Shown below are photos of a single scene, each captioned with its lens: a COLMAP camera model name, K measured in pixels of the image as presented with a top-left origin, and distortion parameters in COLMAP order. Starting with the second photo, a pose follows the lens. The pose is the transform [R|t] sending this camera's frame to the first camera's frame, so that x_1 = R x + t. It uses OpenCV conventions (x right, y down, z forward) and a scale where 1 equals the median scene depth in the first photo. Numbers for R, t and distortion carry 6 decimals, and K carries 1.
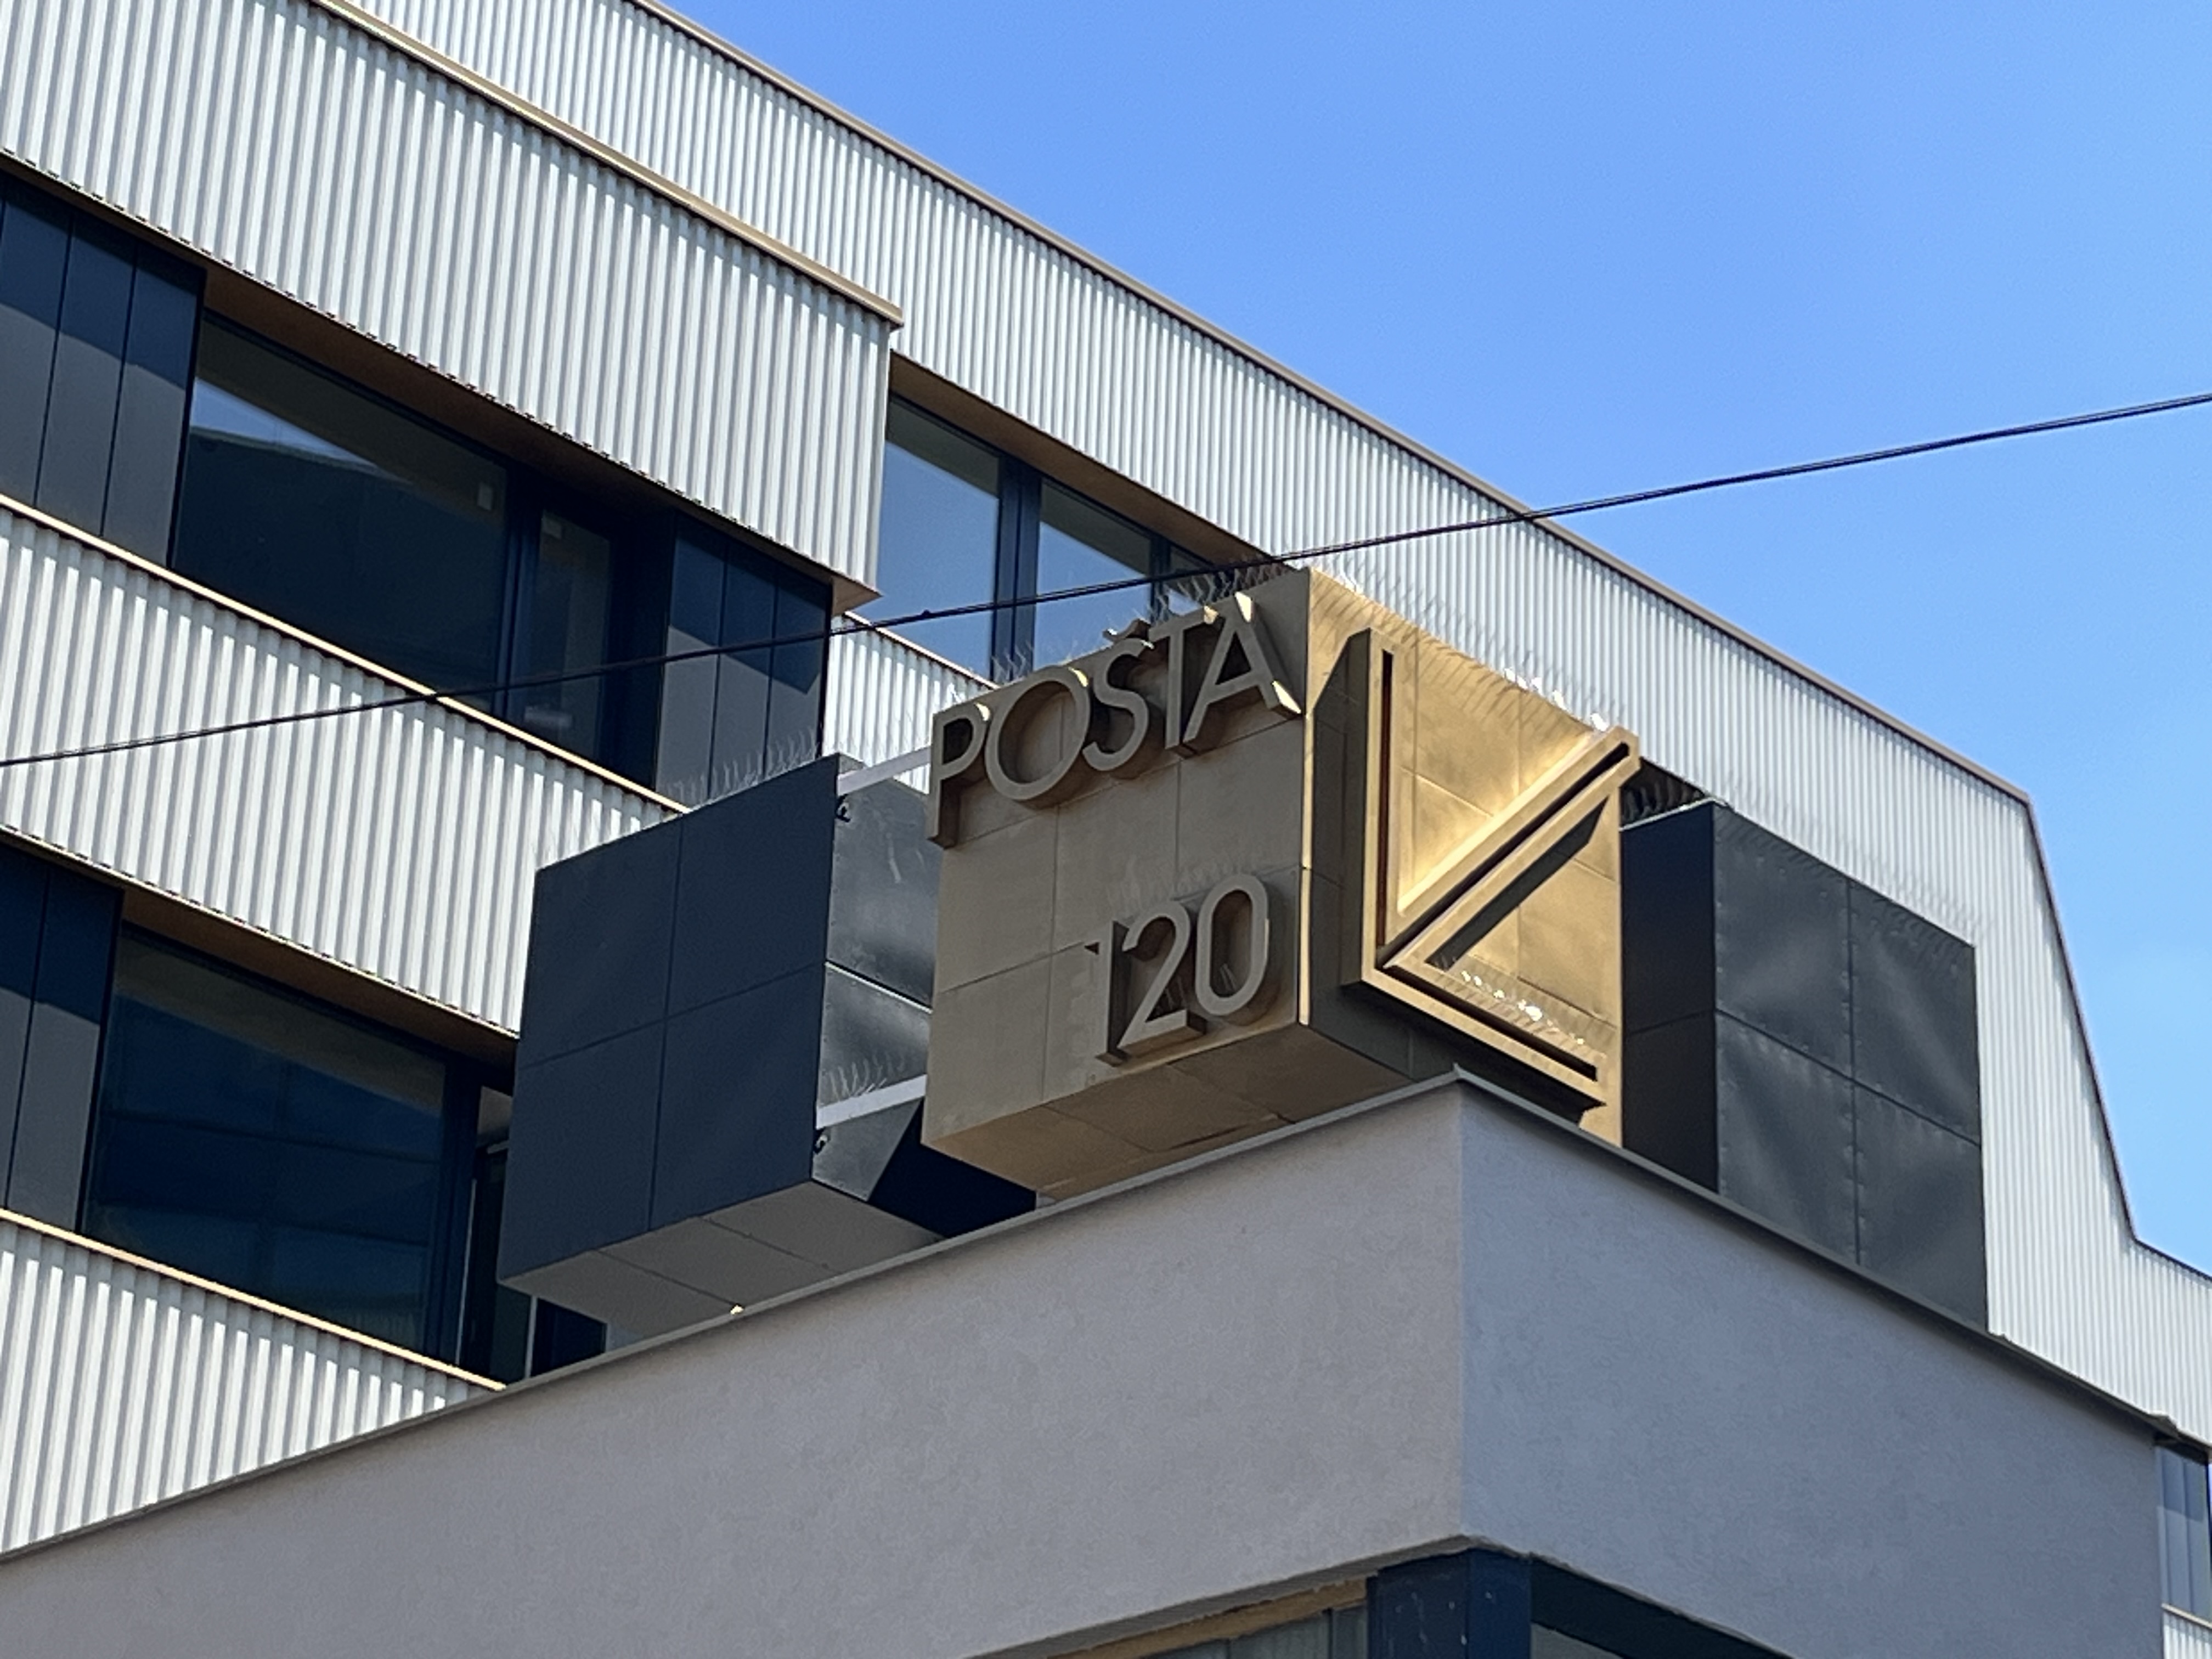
lens RADIAL K [[5366.2, 0, 1106.0], [0, 5366.2, 829.5], [0, 0, 1]] dist [0.049675, 0.449679]
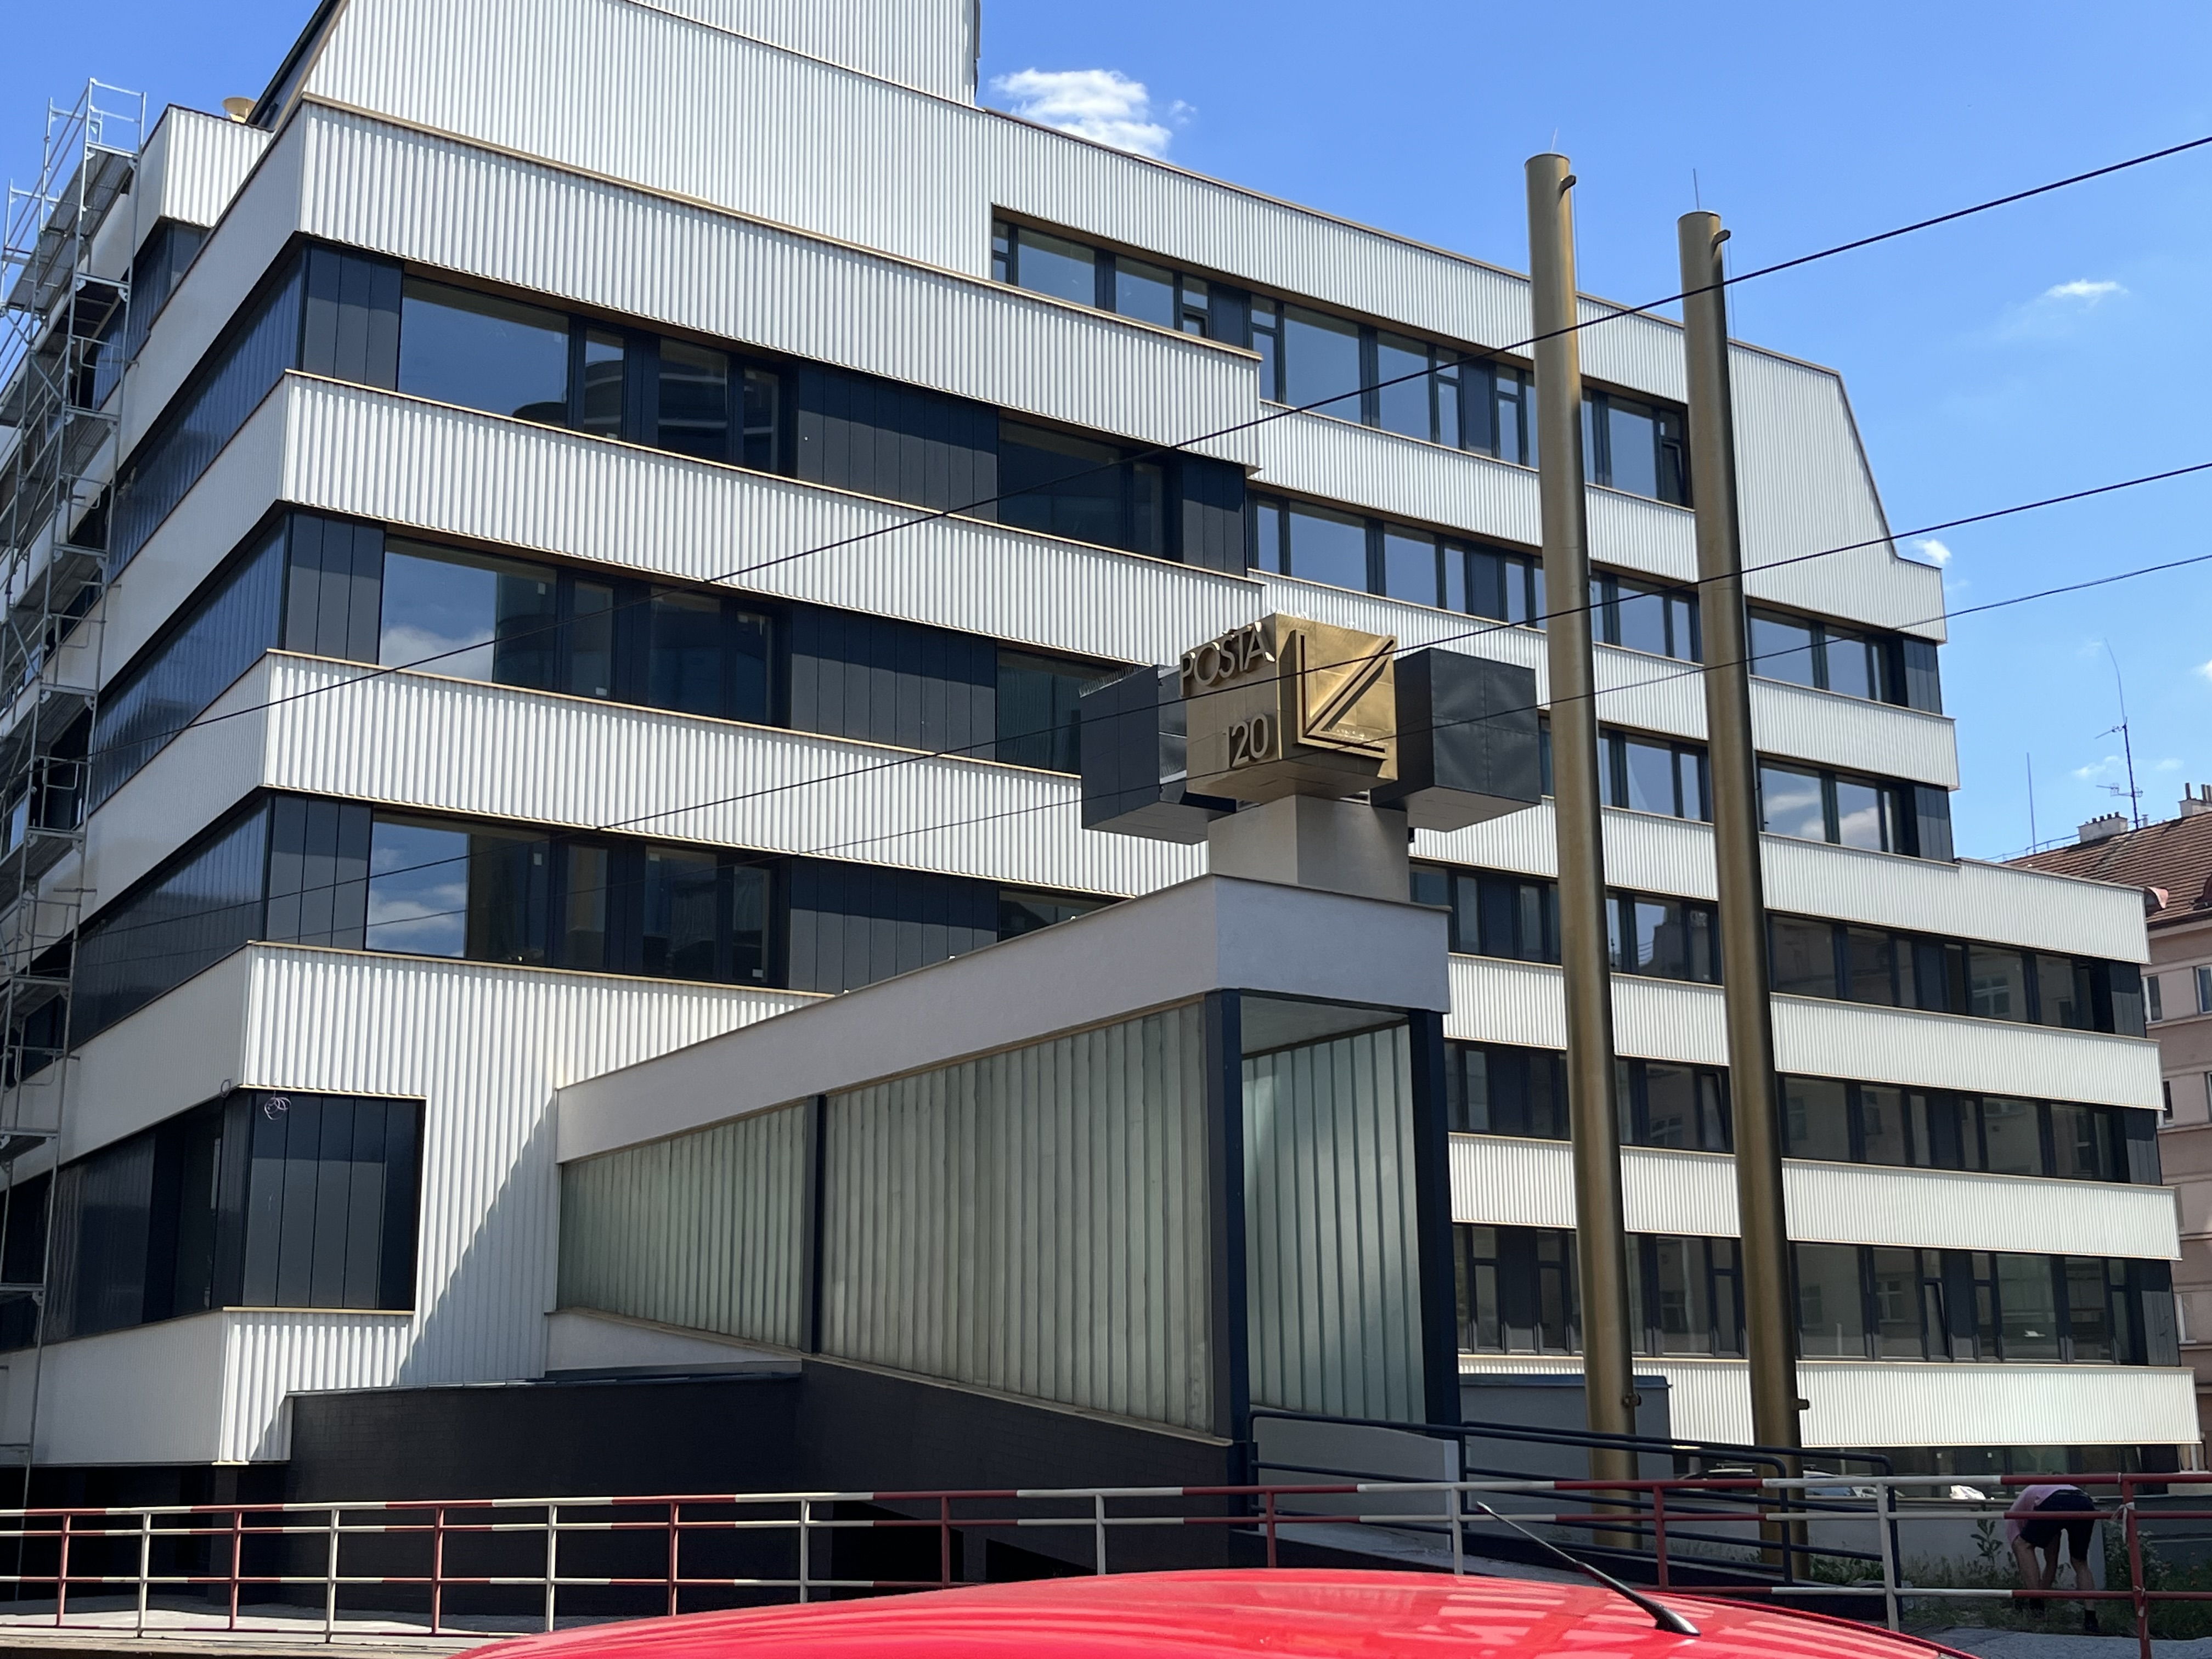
lens RADIAL K [[2495.6, 0, 1119.6], [0, 2495.6, 846.9], [0, 0, 1]] dist [0.079161, -0.164839]
pose [[0.973689, -0.097365, -0.206032, 0.235200], [0.138995, 0.970219, 0.198381, -0.216304], [0.180581, -0.221799, 0.958225, -0.492366]]
